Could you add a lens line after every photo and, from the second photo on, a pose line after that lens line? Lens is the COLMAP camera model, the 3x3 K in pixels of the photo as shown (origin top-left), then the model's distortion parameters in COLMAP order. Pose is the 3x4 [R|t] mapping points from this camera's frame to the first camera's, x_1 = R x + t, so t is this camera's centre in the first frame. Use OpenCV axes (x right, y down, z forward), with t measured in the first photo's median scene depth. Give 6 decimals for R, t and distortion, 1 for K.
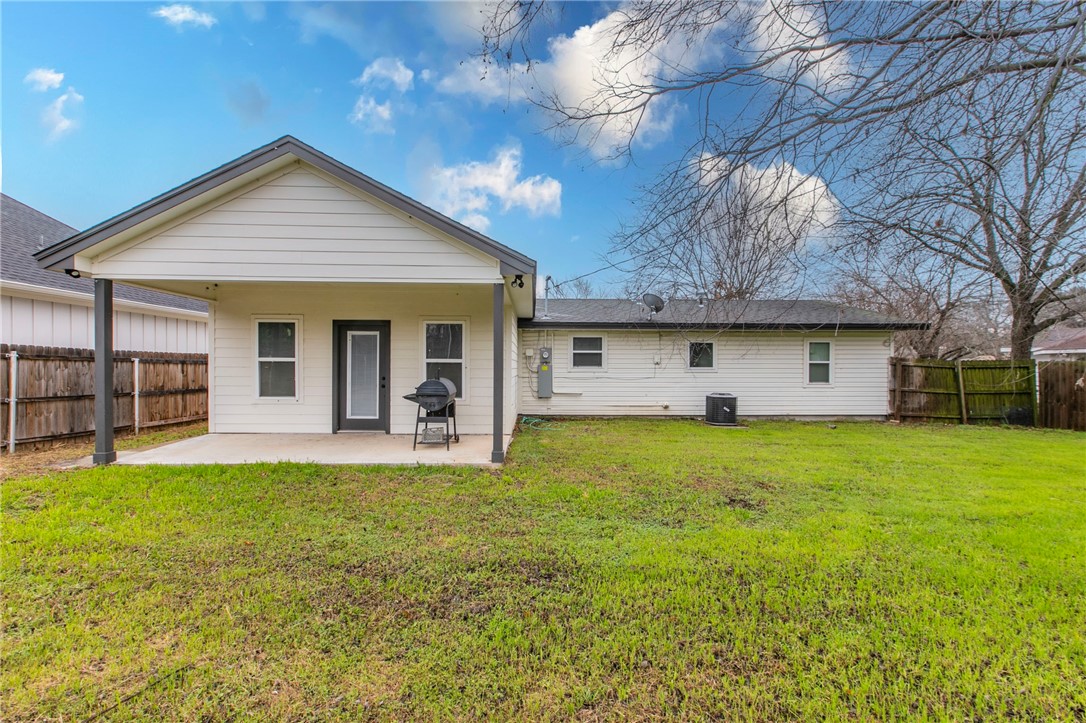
lens RADIAL K [[498.2, 0, 543.5], [0, 498.2, 364.1], [0, 0, 1]] dist [0.001018, -0.000914]
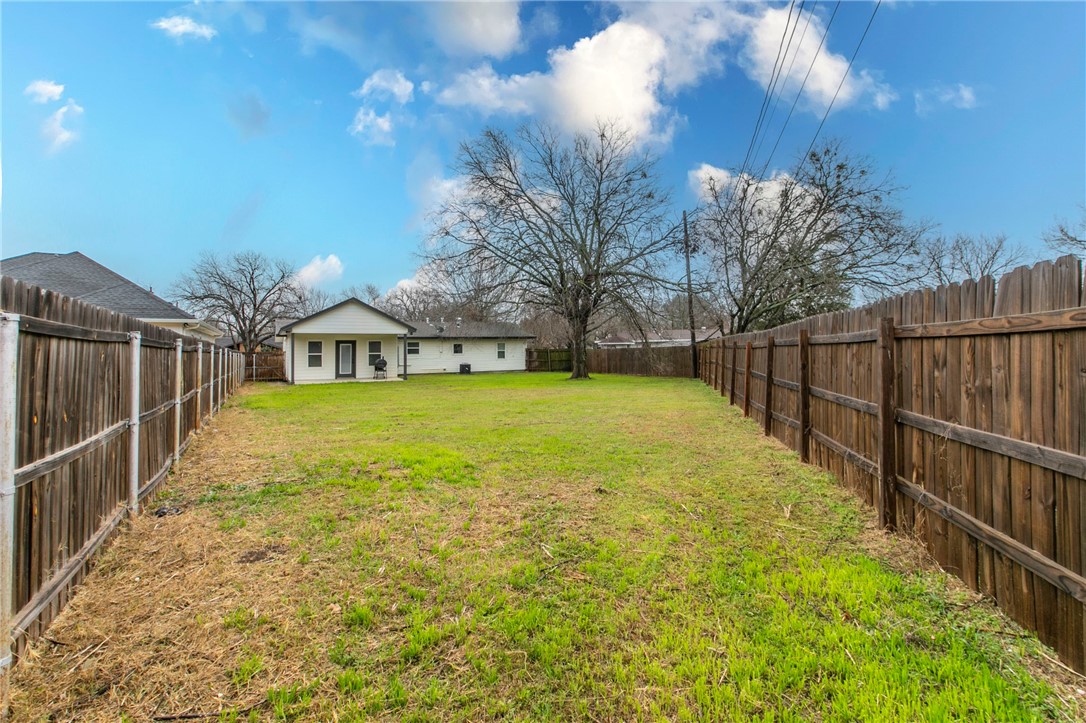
lens RADIAL K [[499.2, 0, 549.4], [0, 499.2, 356.3], [0, 0, 1]] dist [-0.001014, -0.000709]
pose [[0.890947, -0.022701, 0.453539, -0.446382], [0.015962, 0.999698, 0.018683, -0.021153], [-0.453826, -0.009406, 0.891041, -1.556316]]
